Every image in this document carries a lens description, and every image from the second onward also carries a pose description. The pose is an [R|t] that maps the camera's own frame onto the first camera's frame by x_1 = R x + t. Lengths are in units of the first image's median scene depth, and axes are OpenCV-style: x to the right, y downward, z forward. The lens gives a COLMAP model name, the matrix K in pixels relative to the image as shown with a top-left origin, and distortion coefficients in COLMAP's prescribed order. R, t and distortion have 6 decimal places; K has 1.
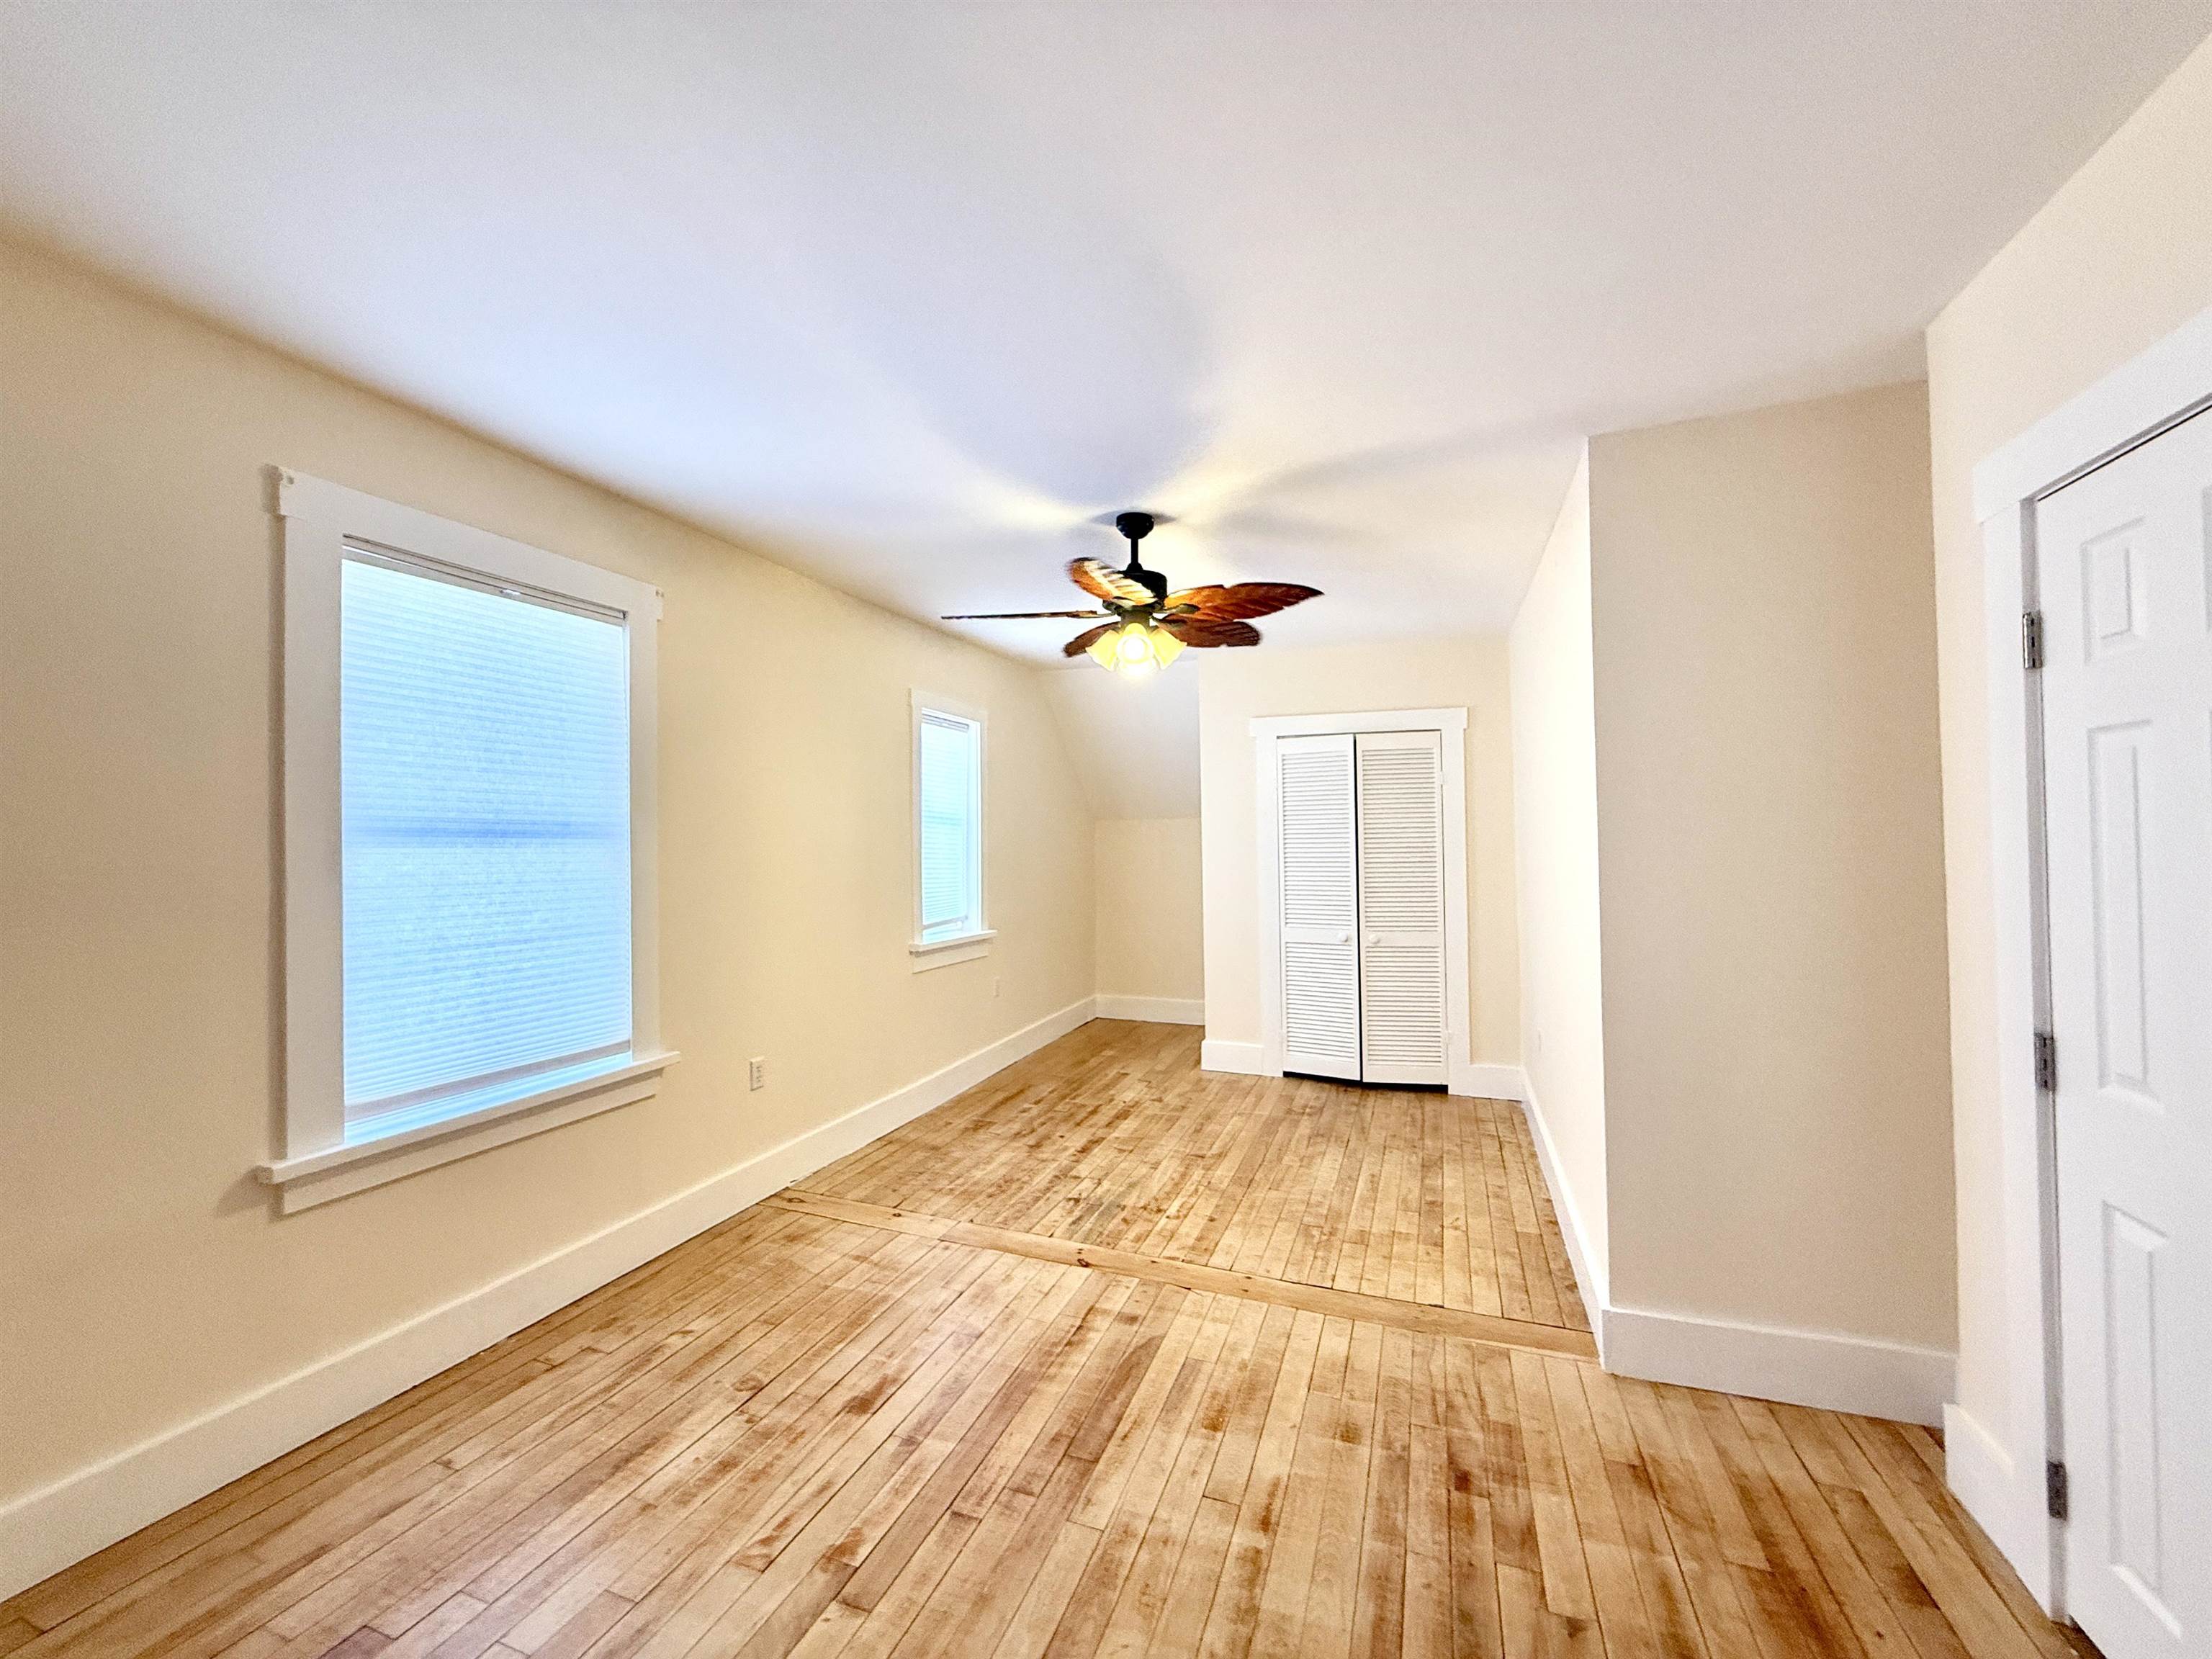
lens RADIAL K [[885.0, 0, 1106.0], [0, 885.0, 829.5], [0, 0, 1]] dist [-0.000710, 0.000146]
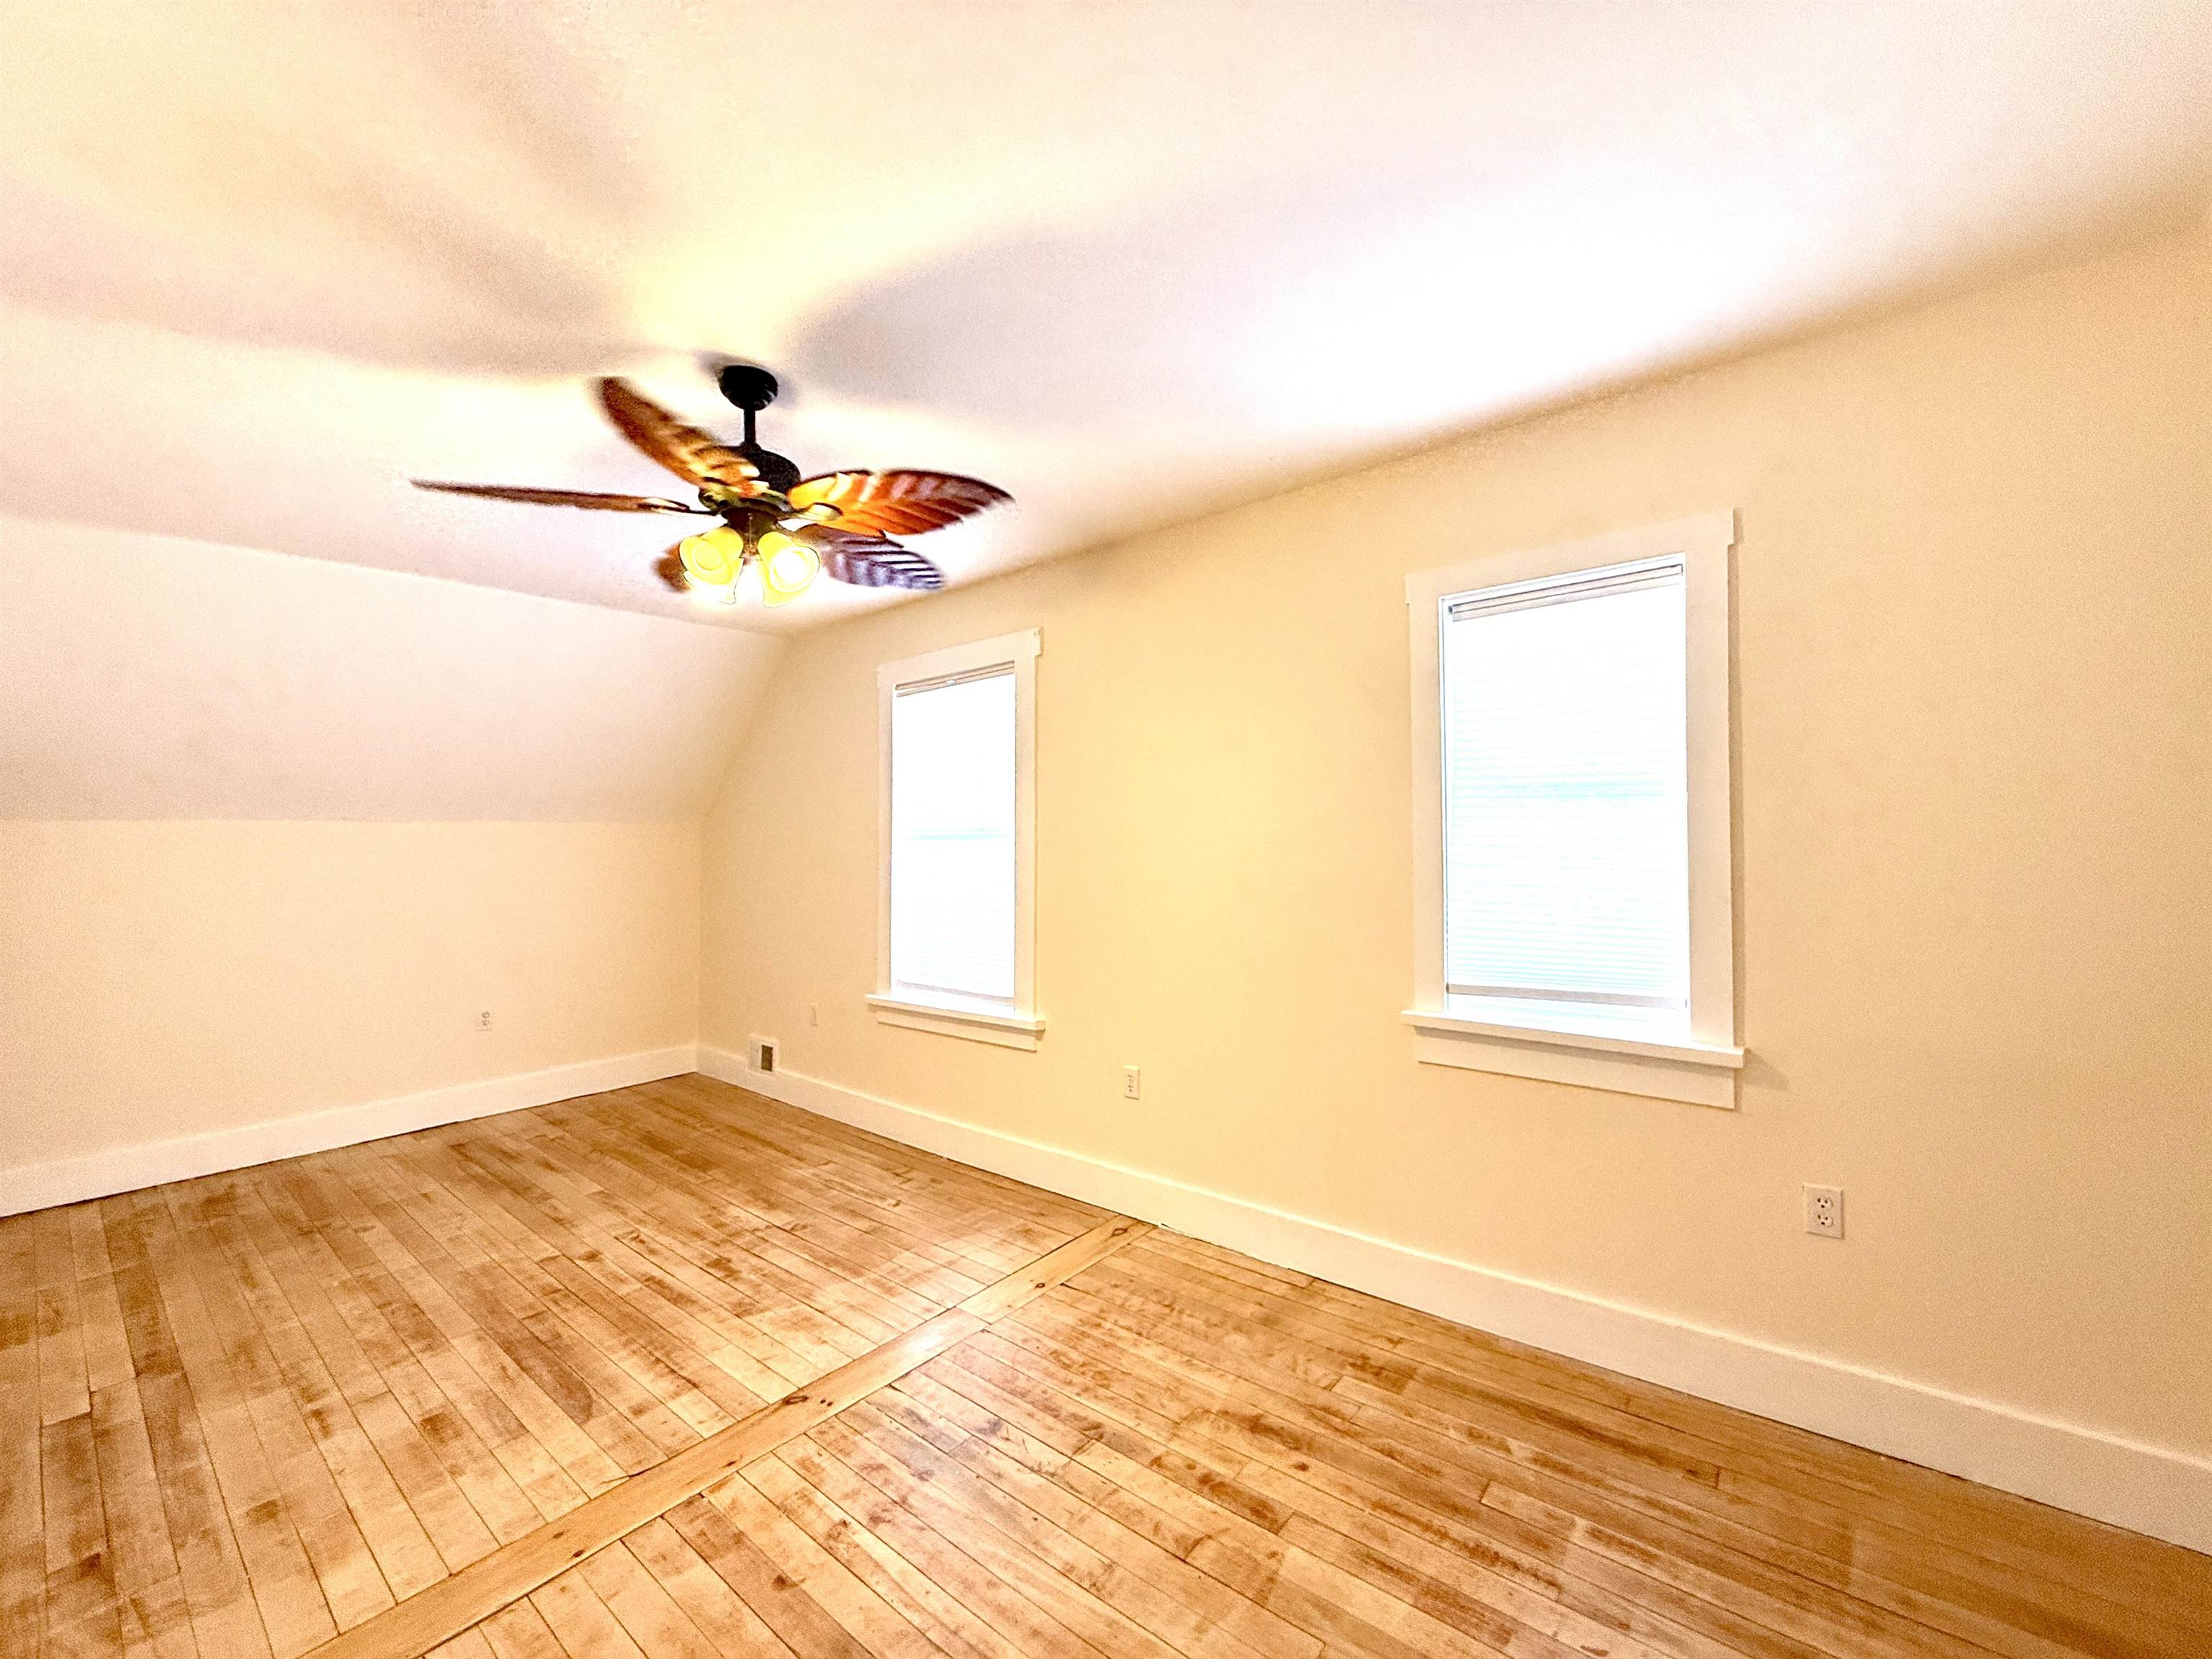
lens RADIAL K [[885.0, 0, 1106.0], [0, 885.0, 829.5], [0, 0, 1]] dist [-0.000710, 0.000146]
pose [[-0.323807, -0.006660, -0.946100, 0.590980], [0.028659, 0.999447, -0.016844, 0.020509], [0.945689, -0.032569, -0.323438, 1.467490]]
